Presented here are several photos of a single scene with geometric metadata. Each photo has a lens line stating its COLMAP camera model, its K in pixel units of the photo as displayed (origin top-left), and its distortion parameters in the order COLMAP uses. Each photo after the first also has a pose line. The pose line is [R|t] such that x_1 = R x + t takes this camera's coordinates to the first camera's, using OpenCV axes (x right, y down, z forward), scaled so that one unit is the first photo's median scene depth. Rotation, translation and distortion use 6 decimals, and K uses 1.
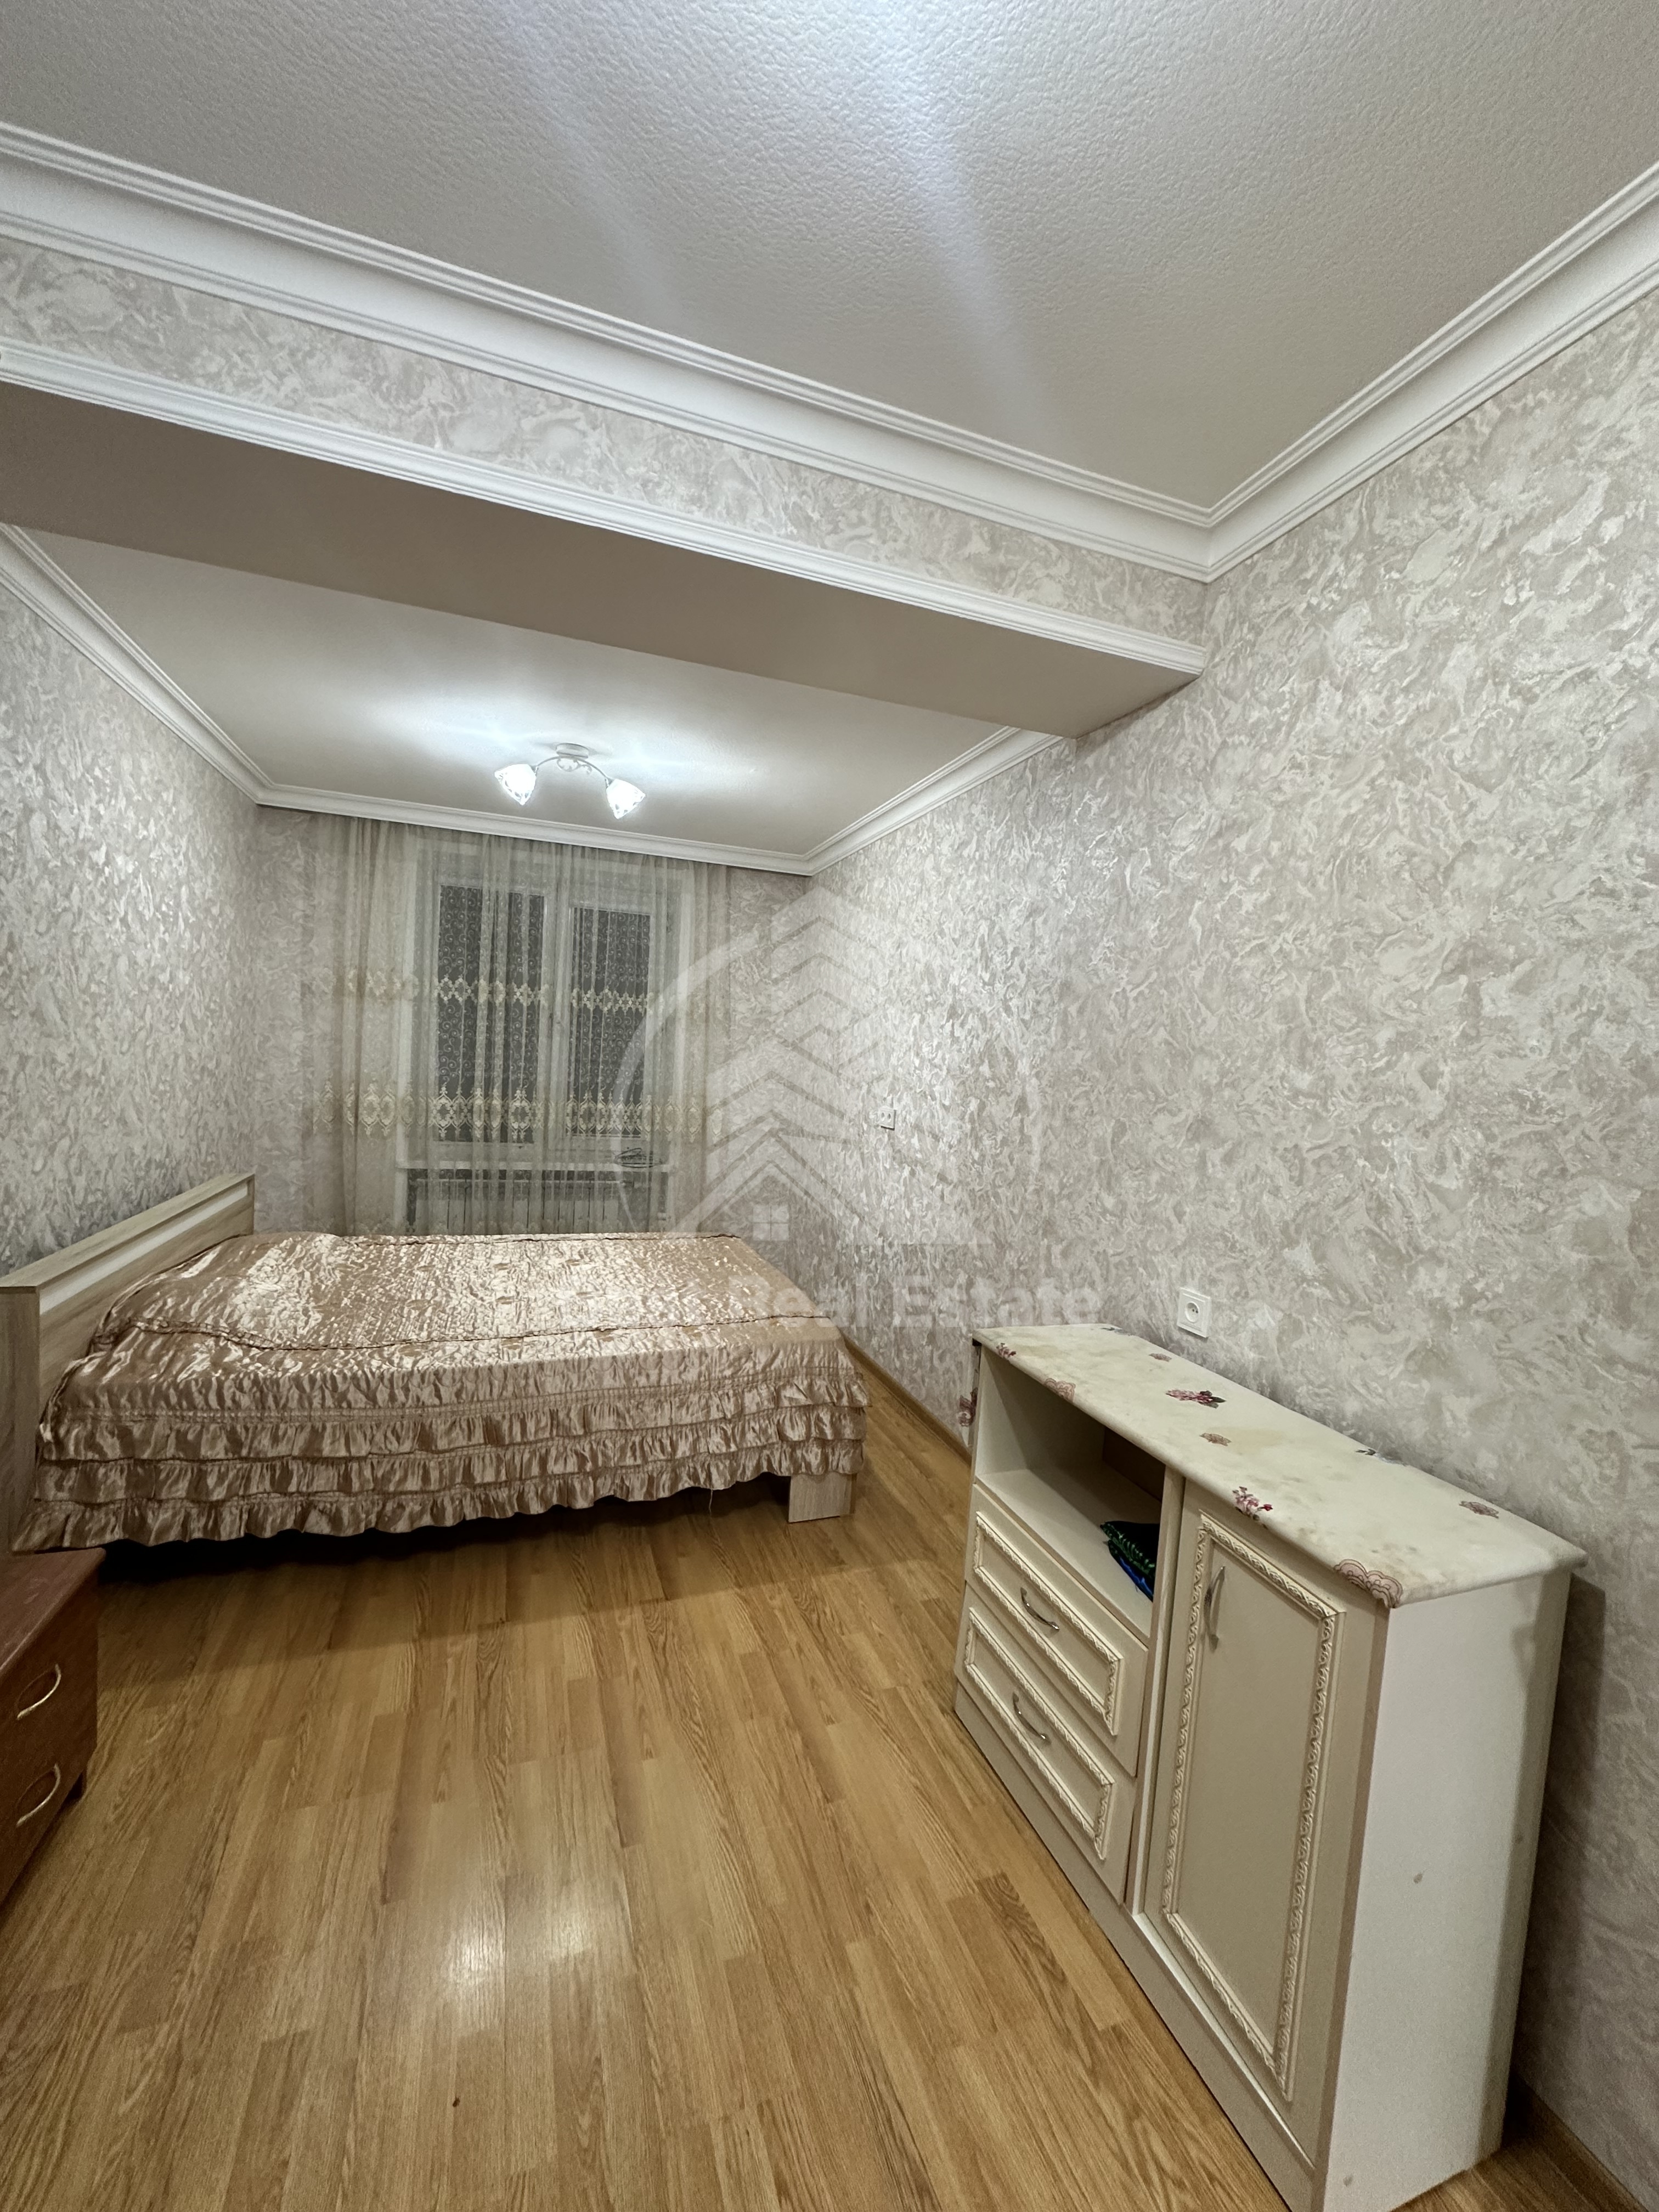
lens RADIAL K [[879.6, 0, 829.5], [0, 879.6, 1106.0], [0, 0, 1]] dist [-0.001944, 0.000178]
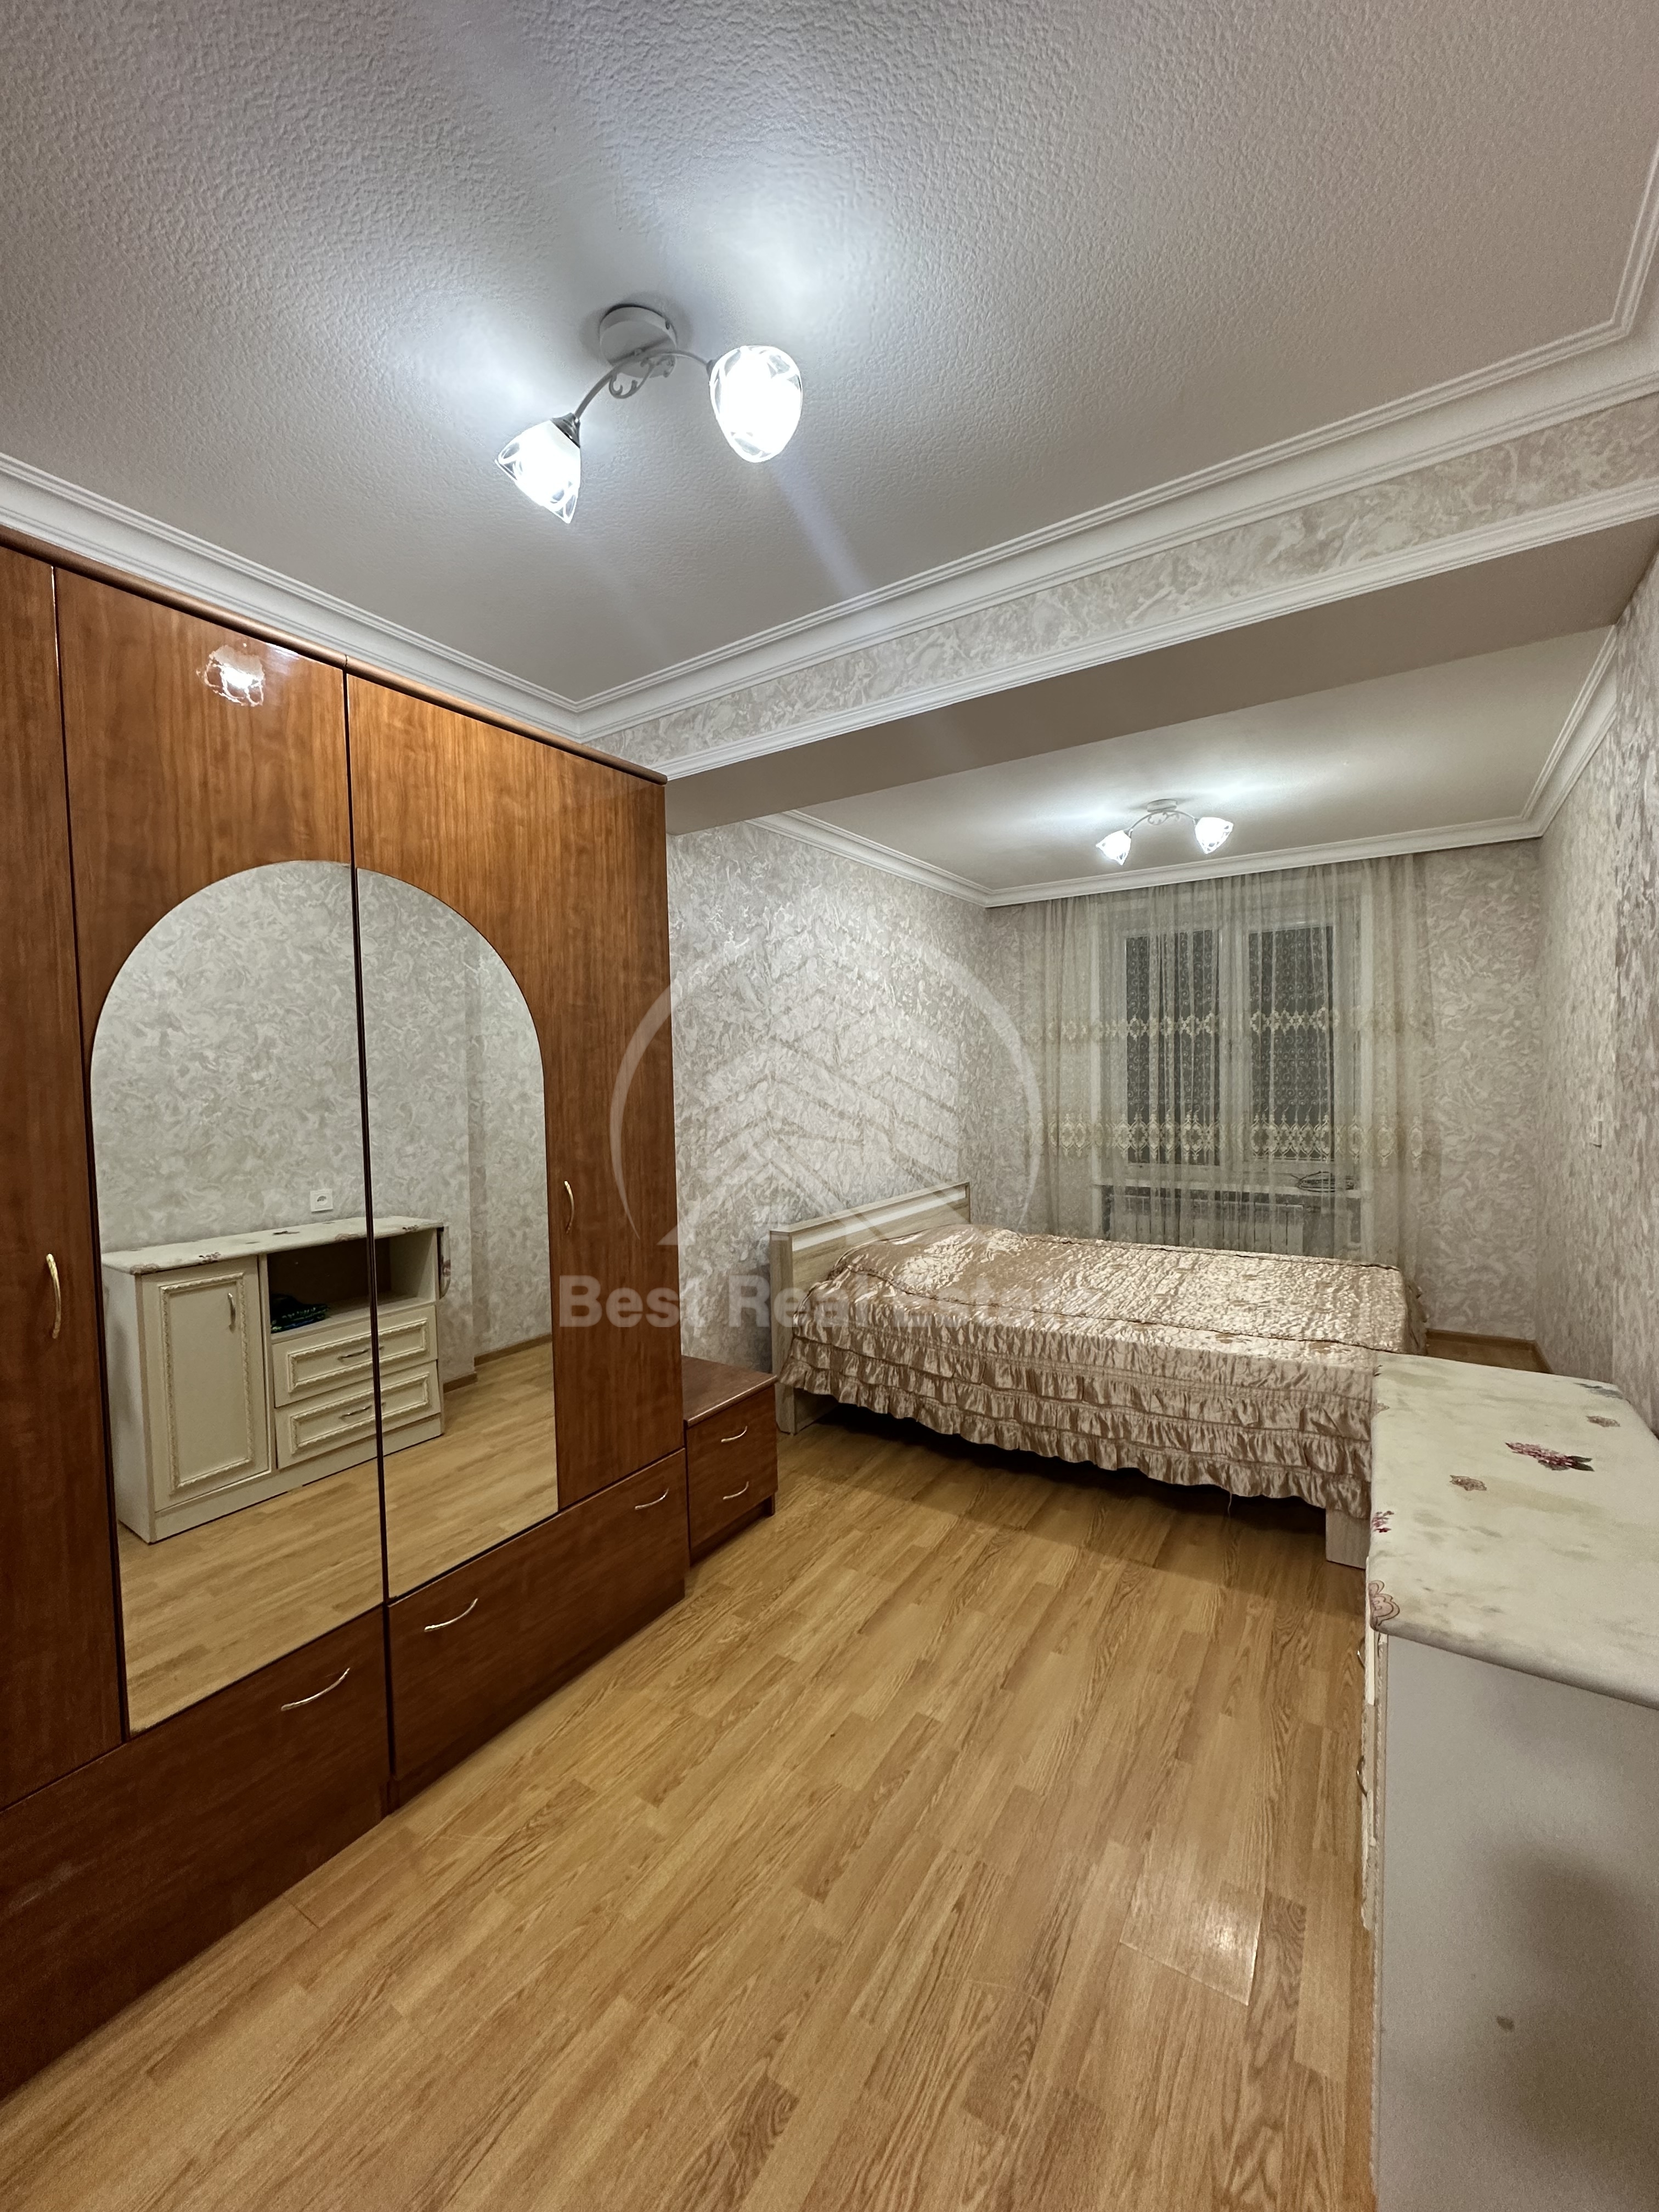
lens RADIAL K [[879.6, 0, 829.5], [0, 879.6, 1106.0], [0, 0, 1]] dist [-0.001944, 0.000178]
pose [[0.609045, -0.043555, -0.791939, 0.321760], [0.012105, 0.998885, -0.045626, 0.021196], [0.793044, 0.018202, 0.608893, -0.001295]]
